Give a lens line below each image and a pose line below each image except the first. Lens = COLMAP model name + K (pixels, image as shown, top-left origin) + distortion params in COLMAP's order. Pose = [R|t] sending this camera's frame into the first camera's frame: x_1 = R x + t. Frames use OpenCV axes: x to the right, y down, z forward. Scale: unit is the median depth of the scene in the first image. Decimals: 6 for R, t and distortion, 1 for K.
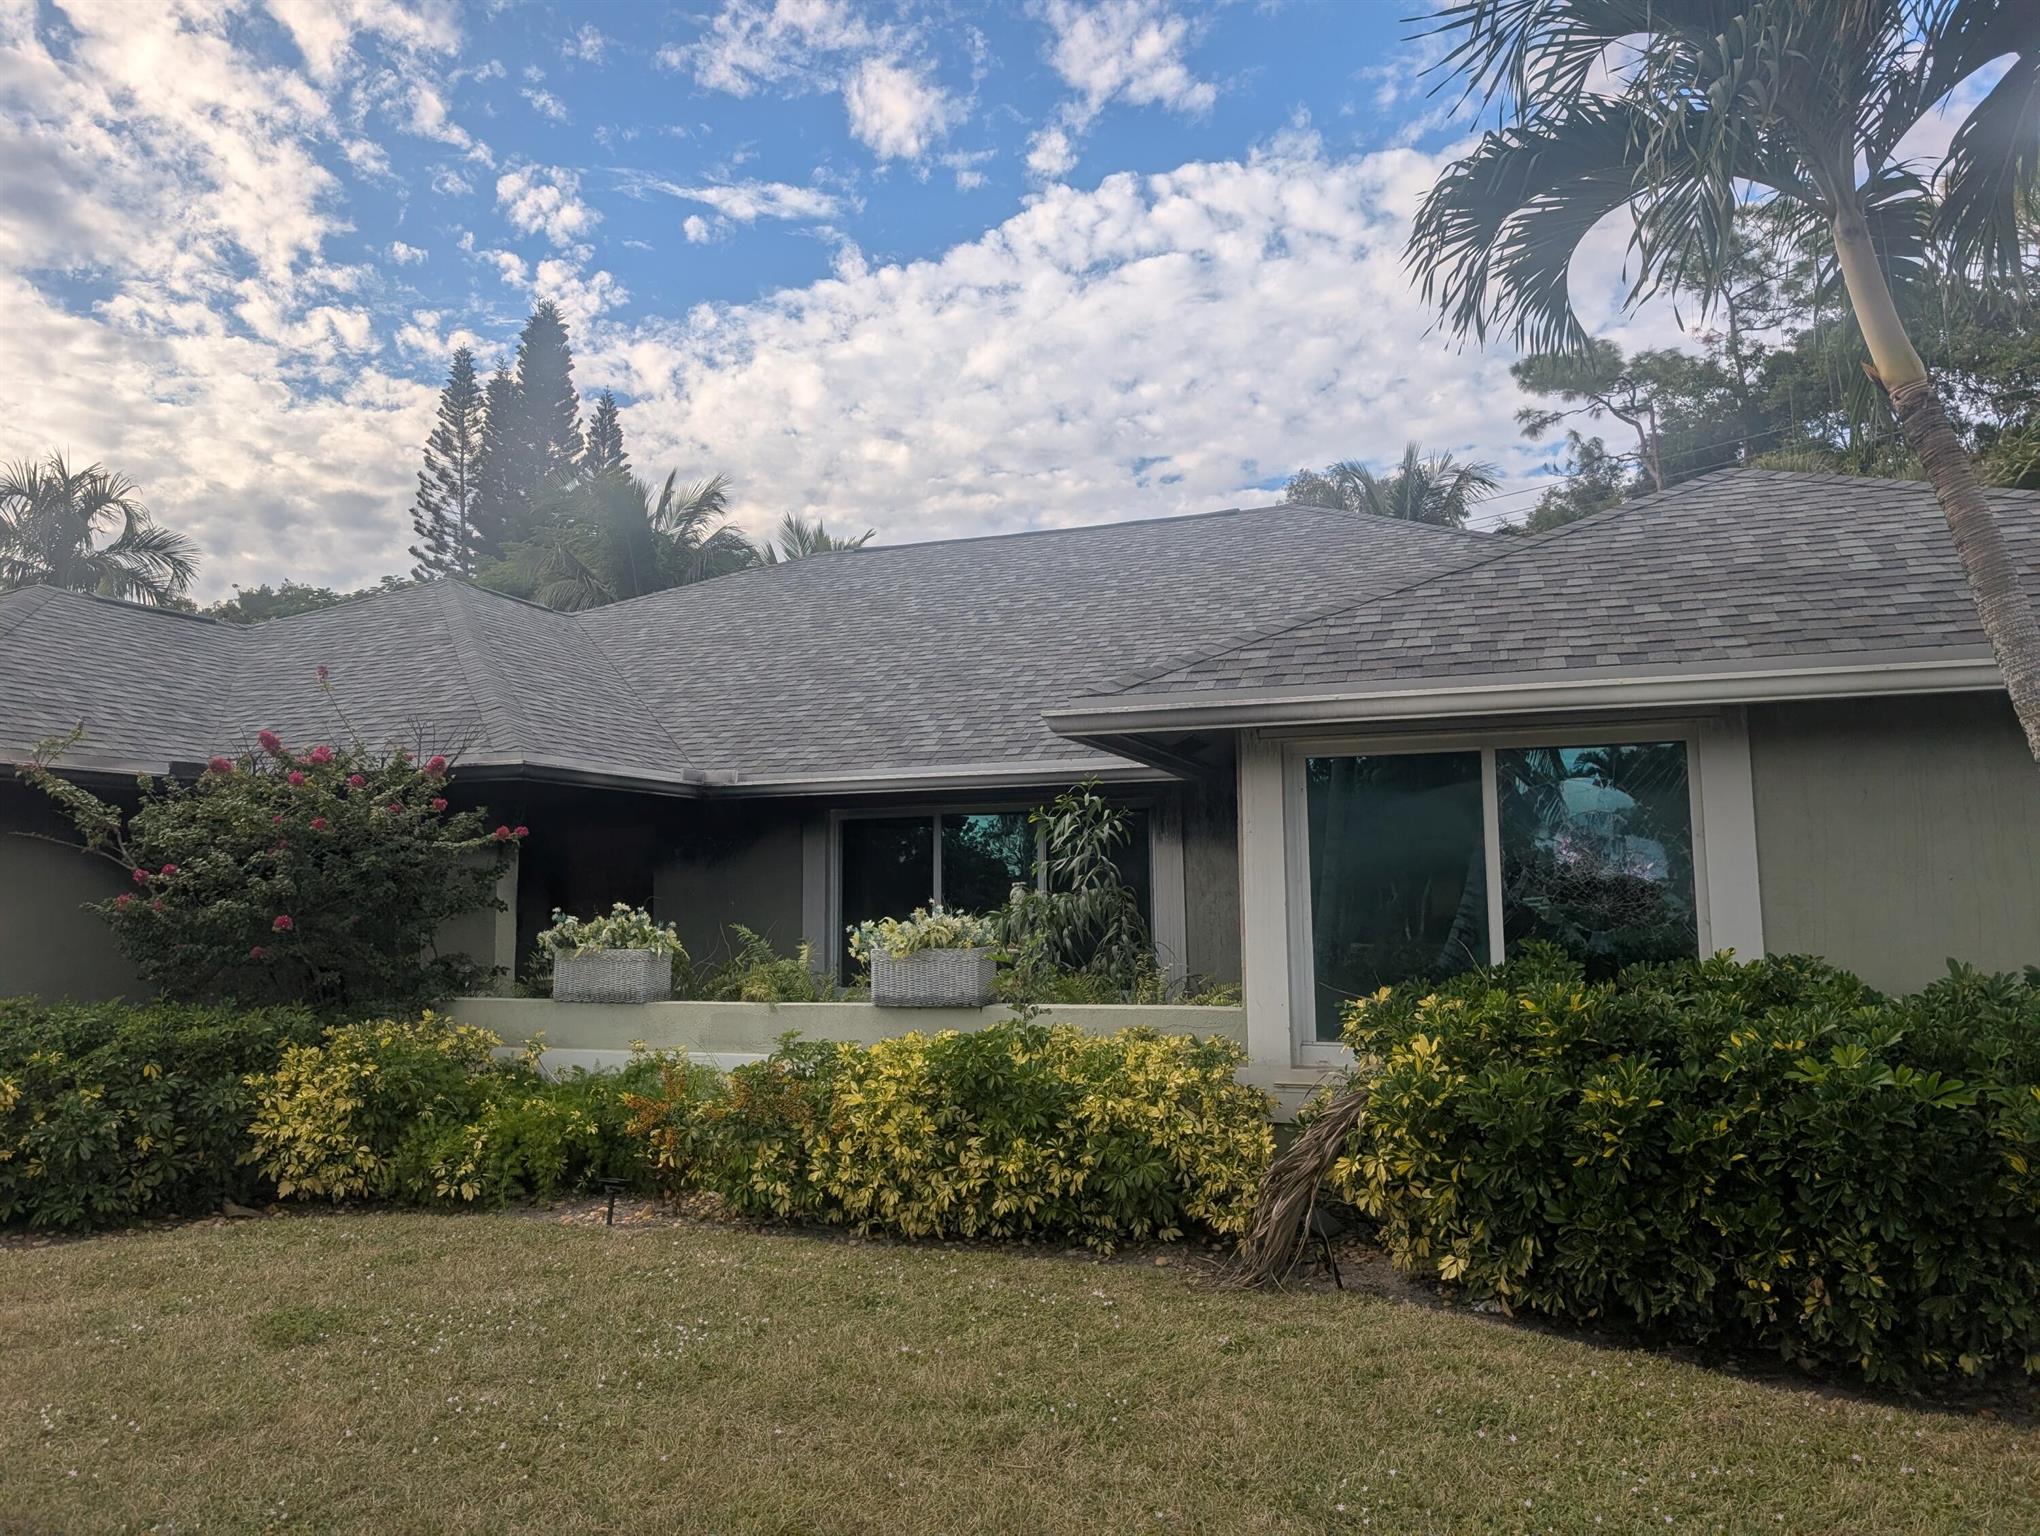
lens RADIAL K [[1482.6, 0, 1037.2], [0, 1482.6, 729.3], [0, 0, 1]] dist [0.027886, -0.020507]
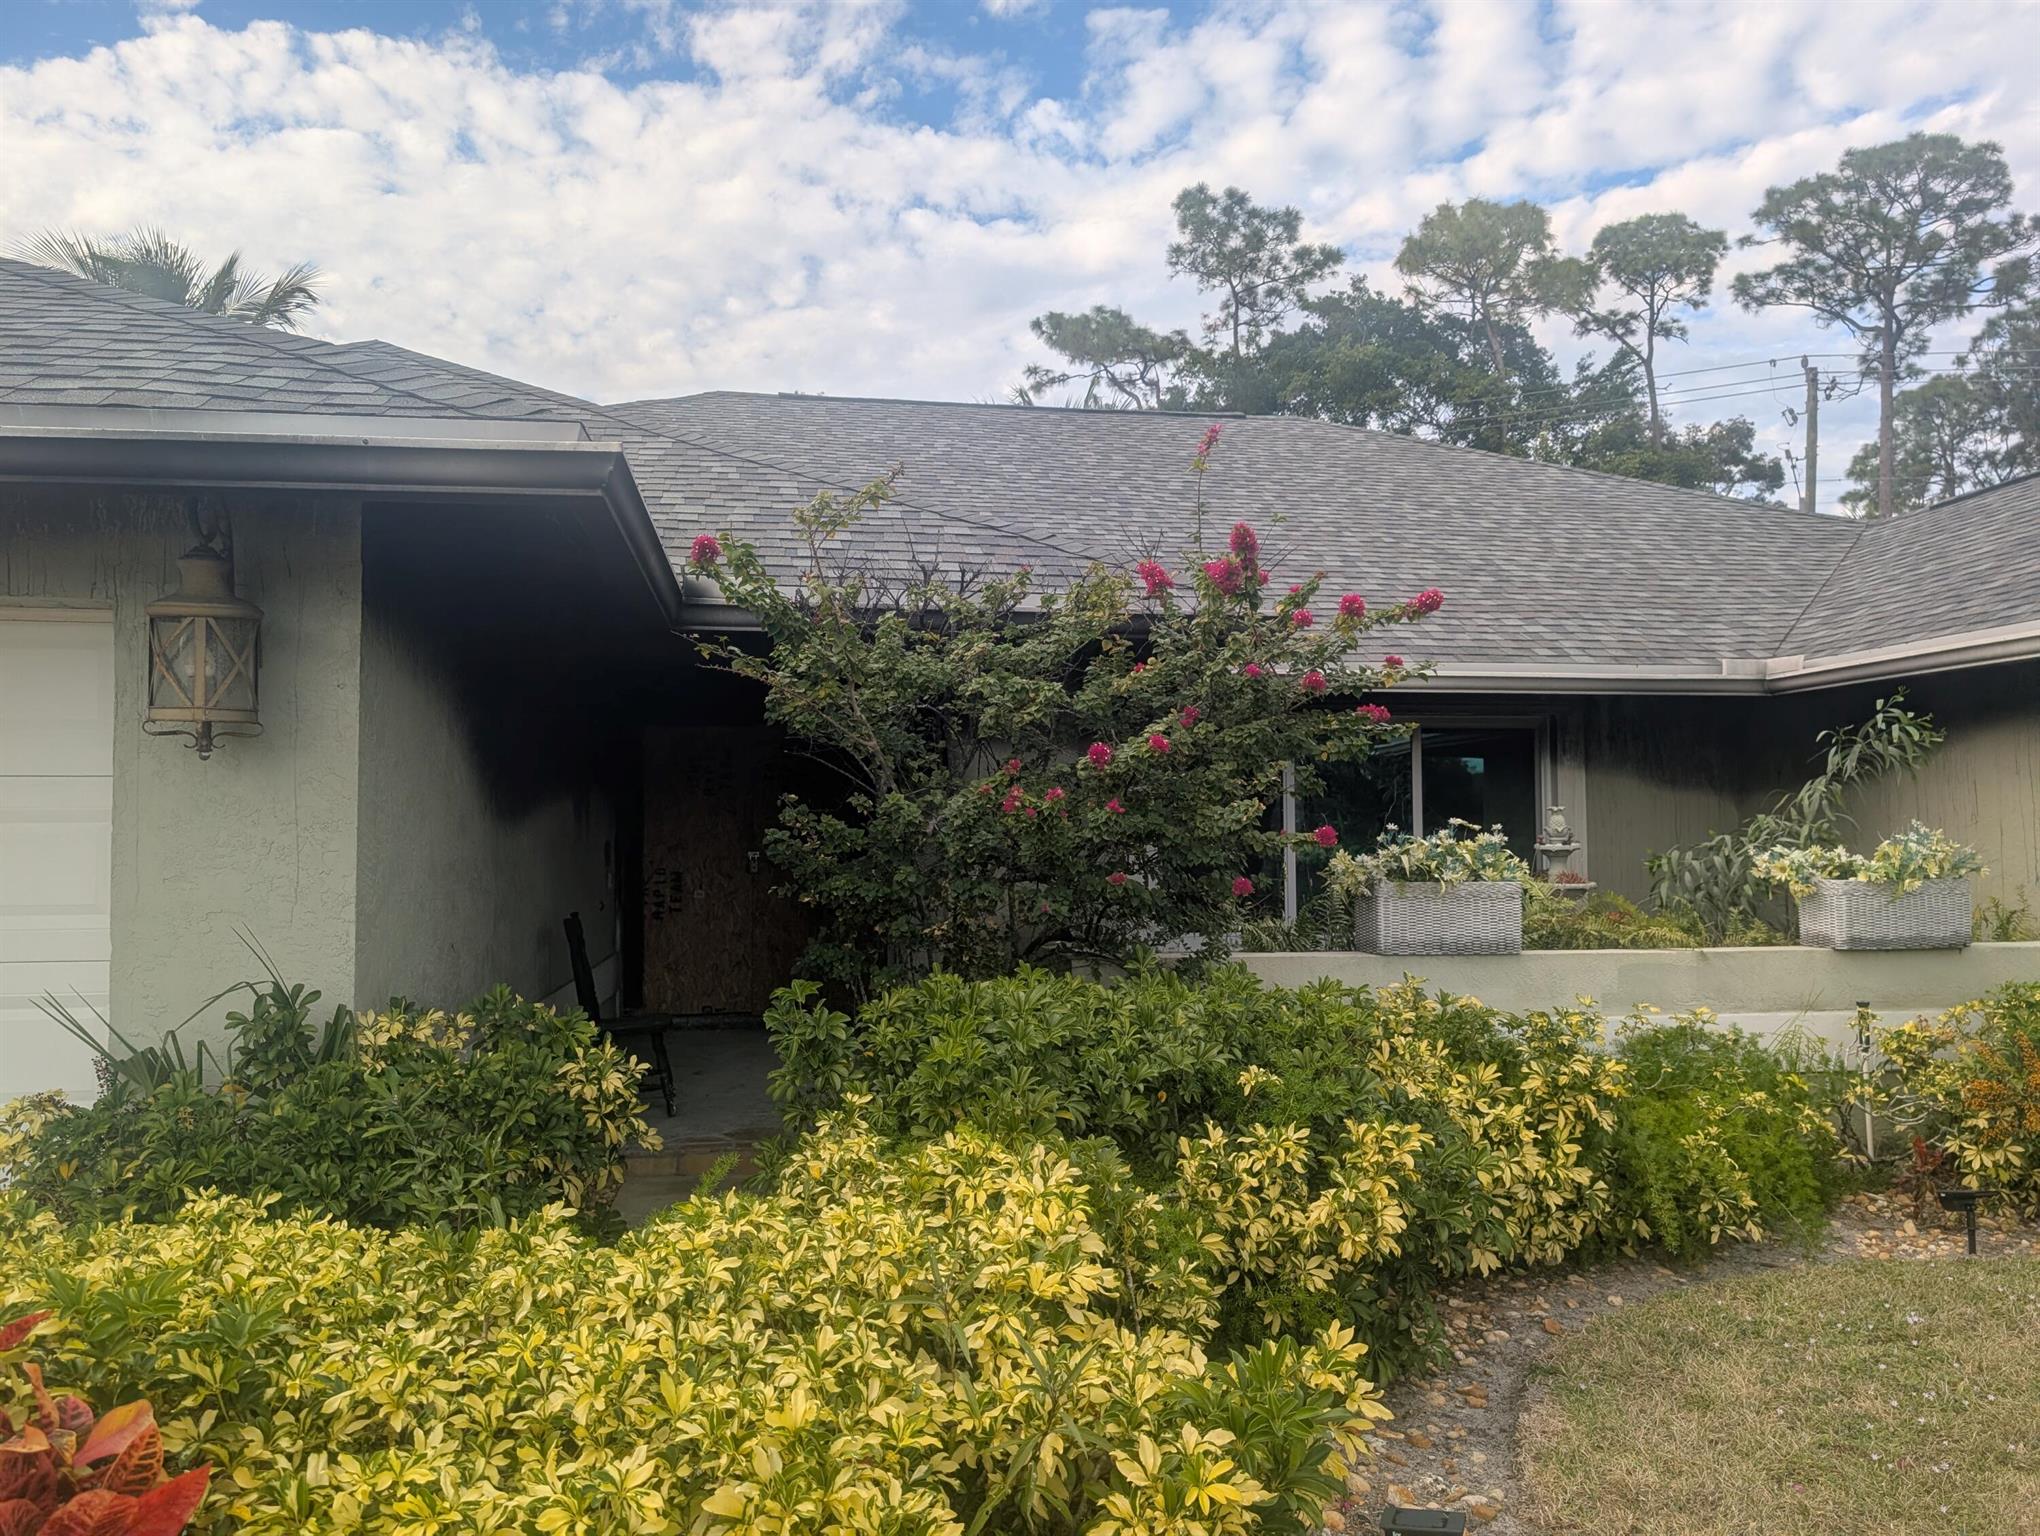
lens RADIAL K [[1482.6, 0, 1007.2], [0, 1482.6, 771.3], [0, 0, 1]] dist [0.027886, -0.020507]
pose [[0.874017, 0.027310, 0.485128, -0.187791], [-0.058007, 0.997144, 0.048372, 0.015660], [-0.482421, -0.070419, 0.873104, 0.106039]]
